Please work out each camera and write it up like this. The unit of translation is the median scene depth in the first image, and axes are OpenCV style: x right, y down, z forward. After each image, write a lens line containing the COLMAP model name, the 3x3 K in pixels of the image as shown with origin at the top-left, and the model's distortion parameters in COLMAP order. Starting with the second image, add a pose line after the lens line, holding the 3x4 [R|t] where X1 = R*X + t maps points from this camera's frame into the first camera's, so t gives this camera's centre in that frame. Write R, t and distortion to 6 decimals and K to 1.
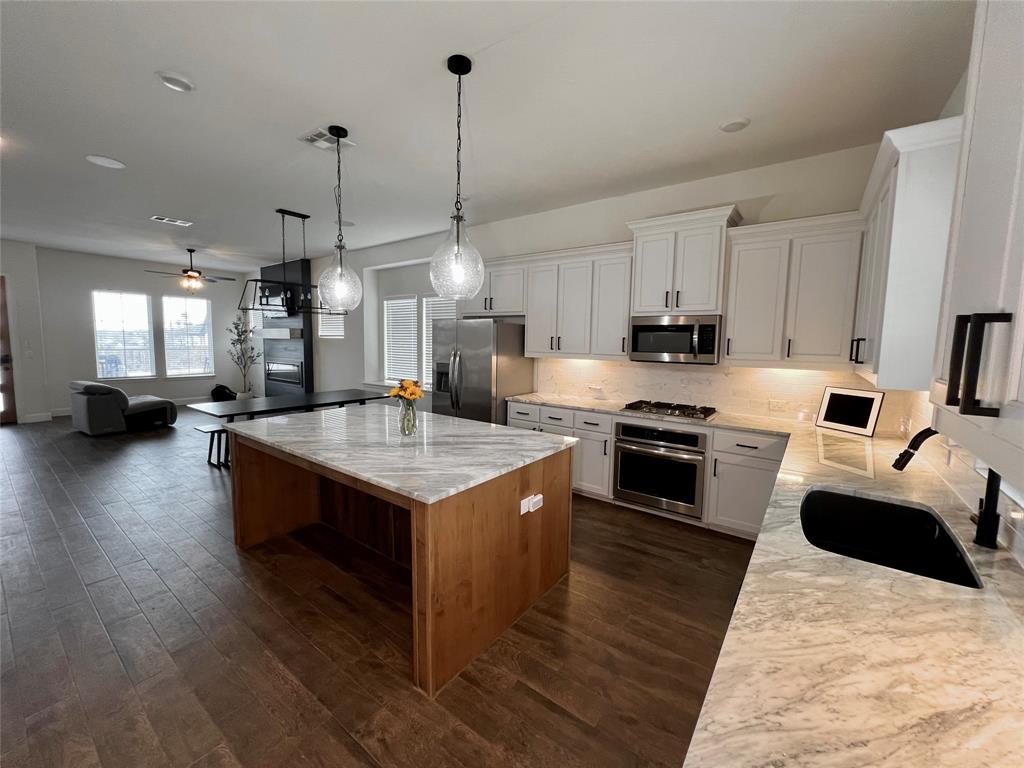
lens RADIAL K [[409.5, 0, 512.0], [0, 409.5, 384.0], [0, 0, 1]] dist [-0.001668, -0.000038]
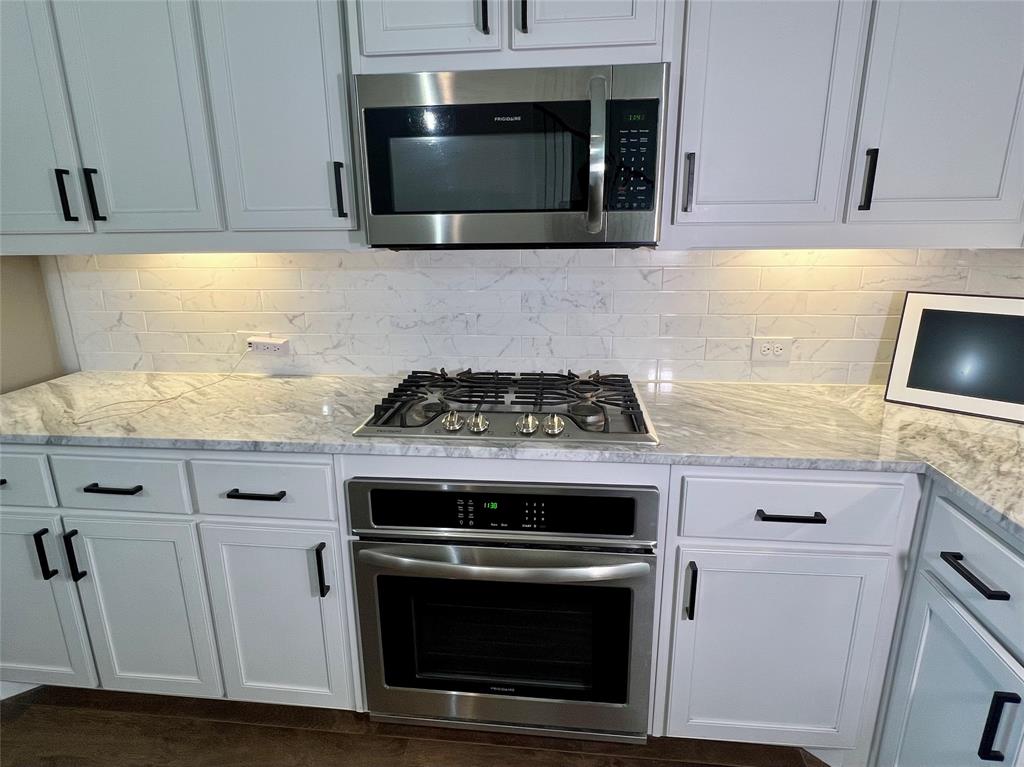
lens RADIAL K [[615.7, 0, 512.0], [0, 615.7, 383.5], [0, 0, 1]] dist [0.001062, 0.000648]
pose [[0.864968, -0.154147, 0.477565, 0.162012], [0.079184, 0.981657, 0.173437, -0.032299], [-0.495540, -0.112202, 0.861308, 0.596956]]
